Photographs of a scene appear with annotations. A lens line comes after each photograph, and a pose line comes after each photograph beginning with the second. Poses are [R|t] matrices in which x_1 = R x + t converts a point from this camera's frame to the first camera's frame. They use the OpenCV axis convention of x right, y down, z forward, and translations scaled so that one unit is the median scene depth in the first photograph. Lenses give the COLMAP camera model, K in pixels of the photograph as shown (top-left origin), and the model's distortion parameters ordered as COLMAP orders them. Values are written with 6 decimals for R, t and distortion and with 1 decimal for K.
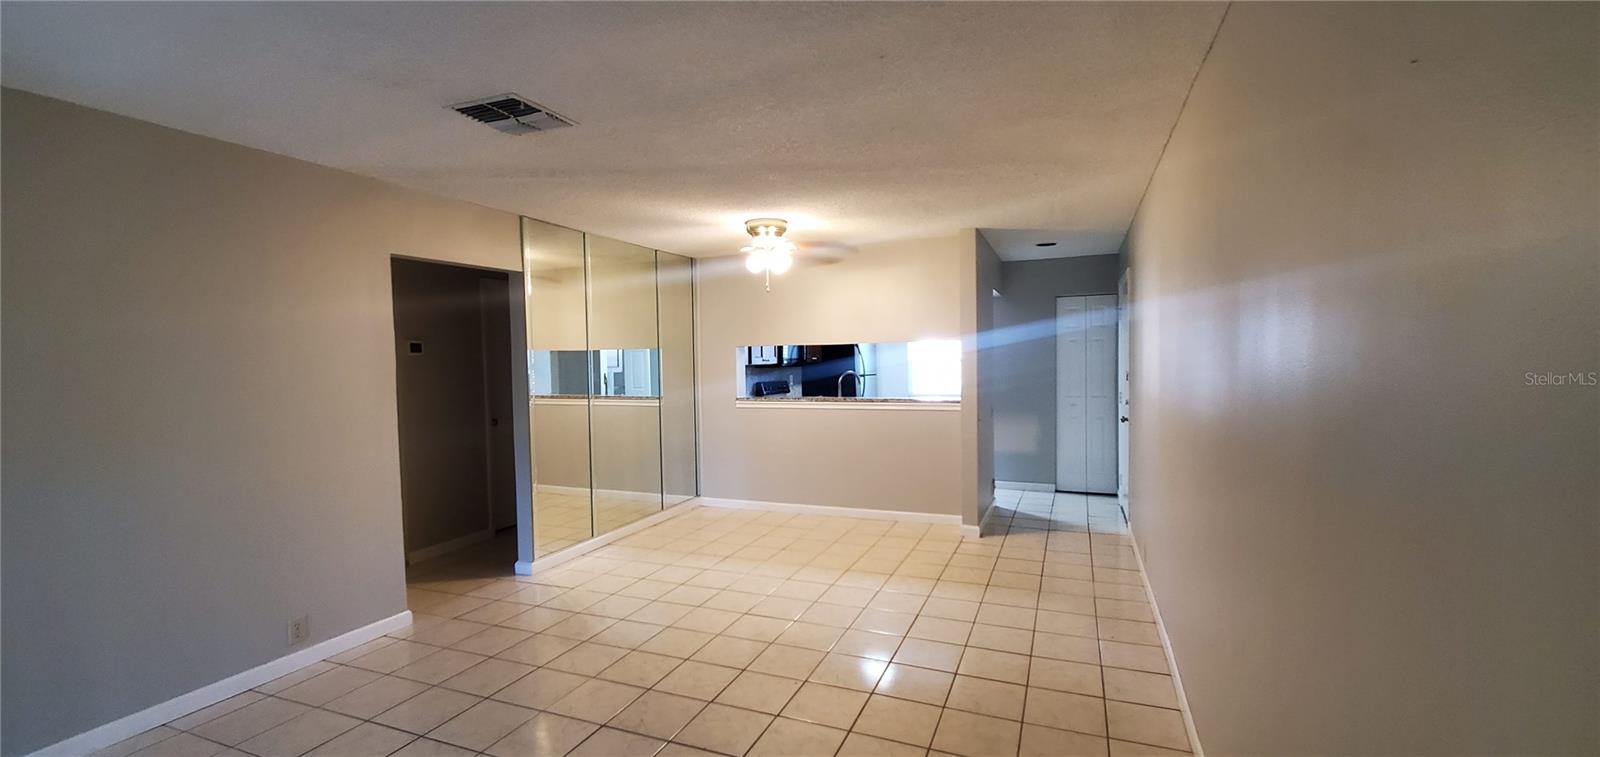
lens RADIAL K [[656.8, 0, 804.3], [0, 656.8, 366.3], [0, 0, 1]] dist [0.000534, 0.000085]
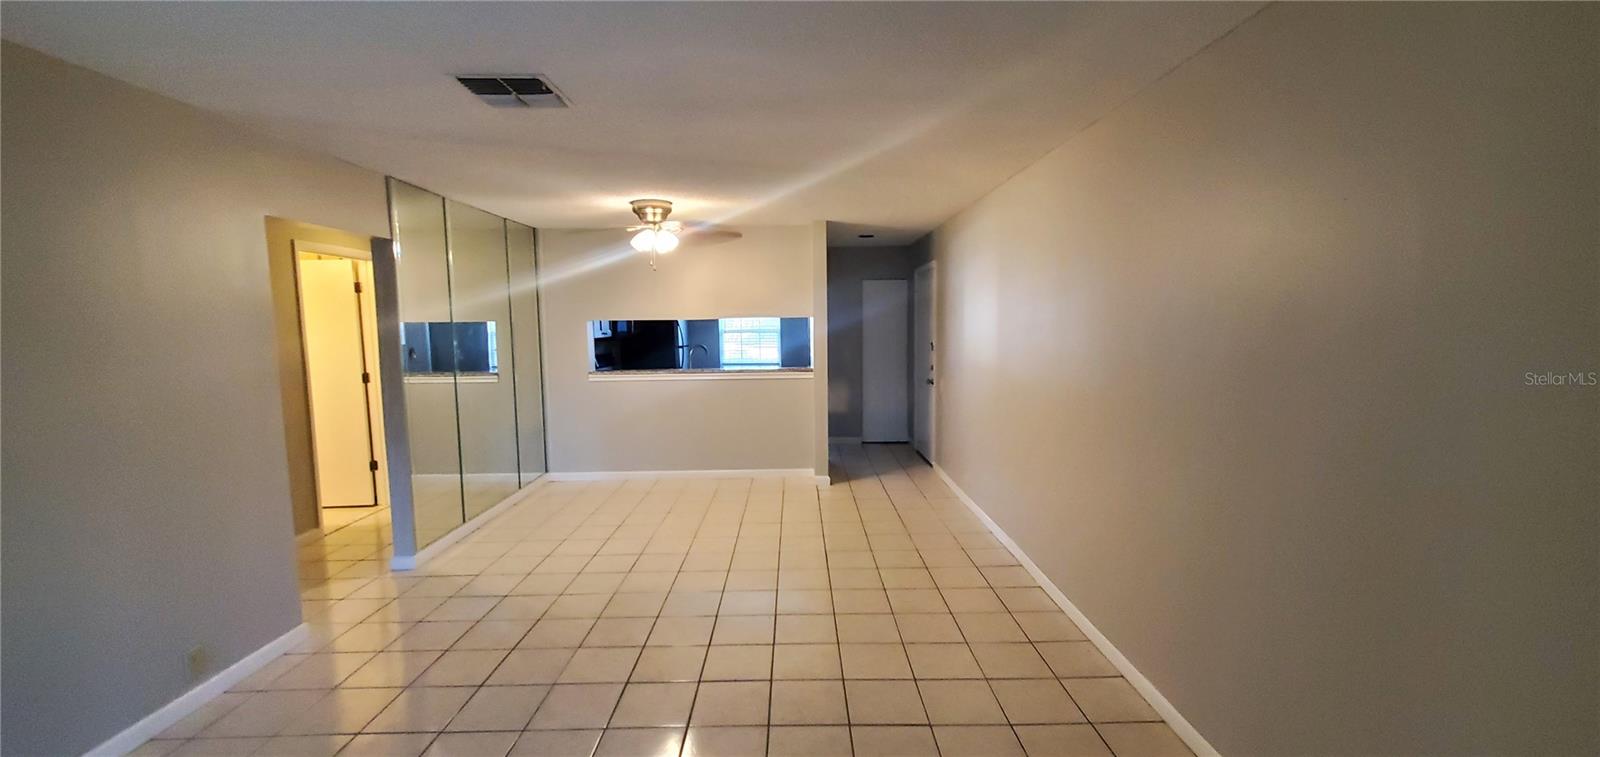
lens RADIAL K [[631.2, 0, 800.0], [0, 631.2, 378.5], [0, 0, 1]] dist [0.000151, -0.000071]
pose [[0.924805, -0.029072, 0.379329, -0.211934], [0.000963, 0.997252, 0.074082, -0.016643], [-0.380441, -0.068146, 0.922291, -0.017498]]
